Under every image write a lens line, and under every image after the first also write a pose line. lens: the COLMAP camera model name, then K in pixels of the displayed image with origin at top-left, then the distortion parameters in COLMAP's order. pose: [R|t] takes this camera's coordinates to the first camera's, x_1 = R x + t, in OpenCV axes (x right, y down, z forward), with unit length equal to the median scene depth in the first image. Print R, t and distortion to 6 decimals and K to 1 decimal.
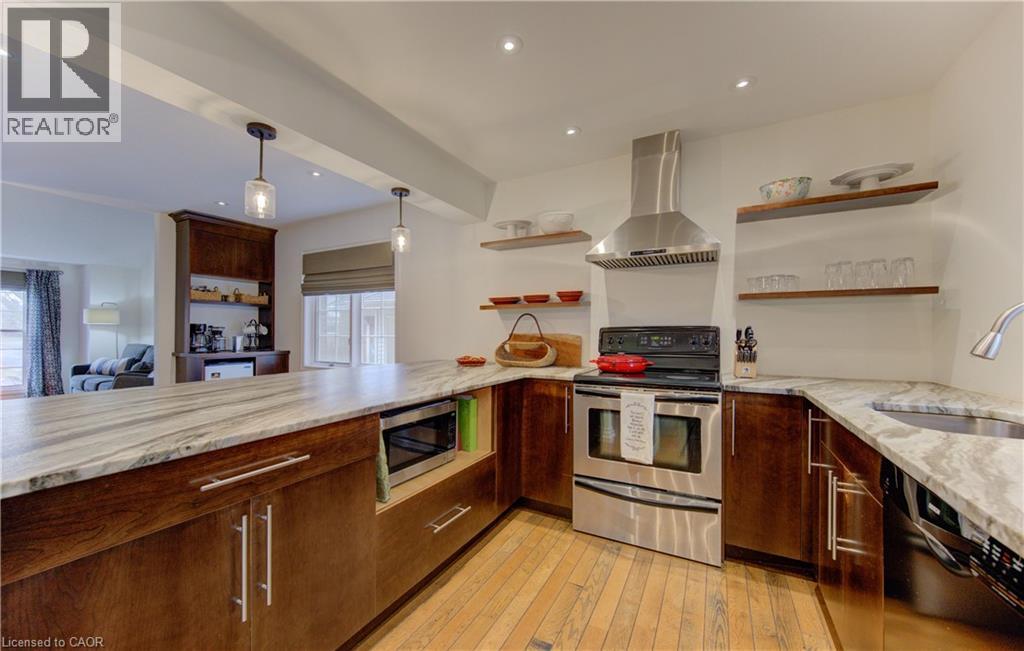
lens RADIAL K [[410.5, 0, 512.1], [0, 410.5, 331.0], [0, 0, 1]] dist [-0.003316, -0.000258]
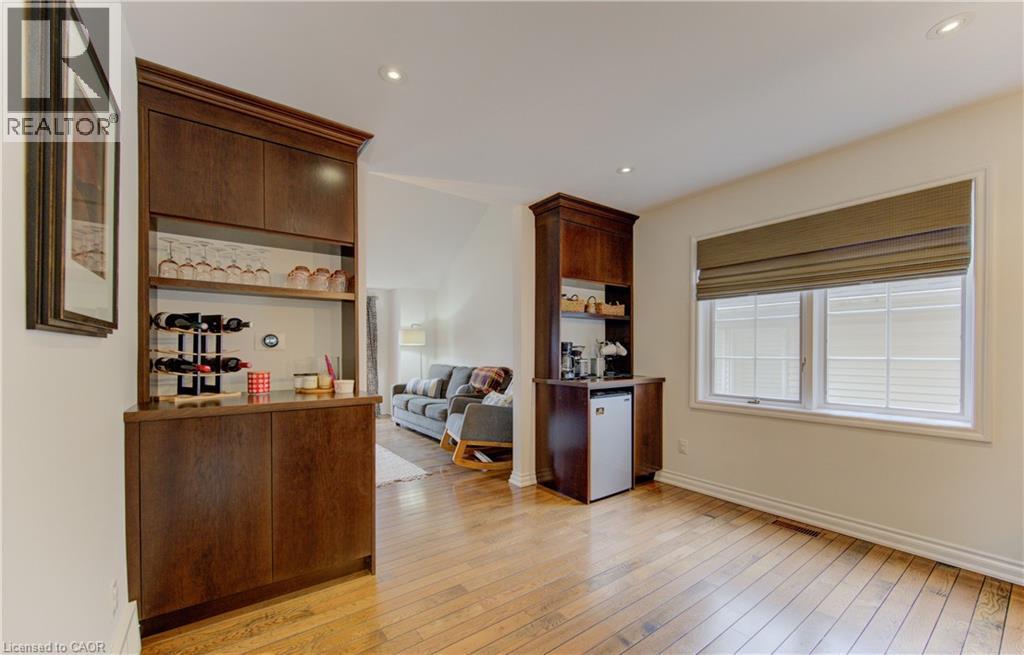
lens RADIAL K [[402.1, 0, 514.1], [0, 402.1, 350.6], [0, 0, 1]] dist [-0.000831, -0.000050]
pose [[0.919168, -0.003899, -0.393847, -0.514736], [0.004105, 0.999992, -0.000319, -0.001027], [0.393845, -0.001323, 0.919176, 0.241311]]
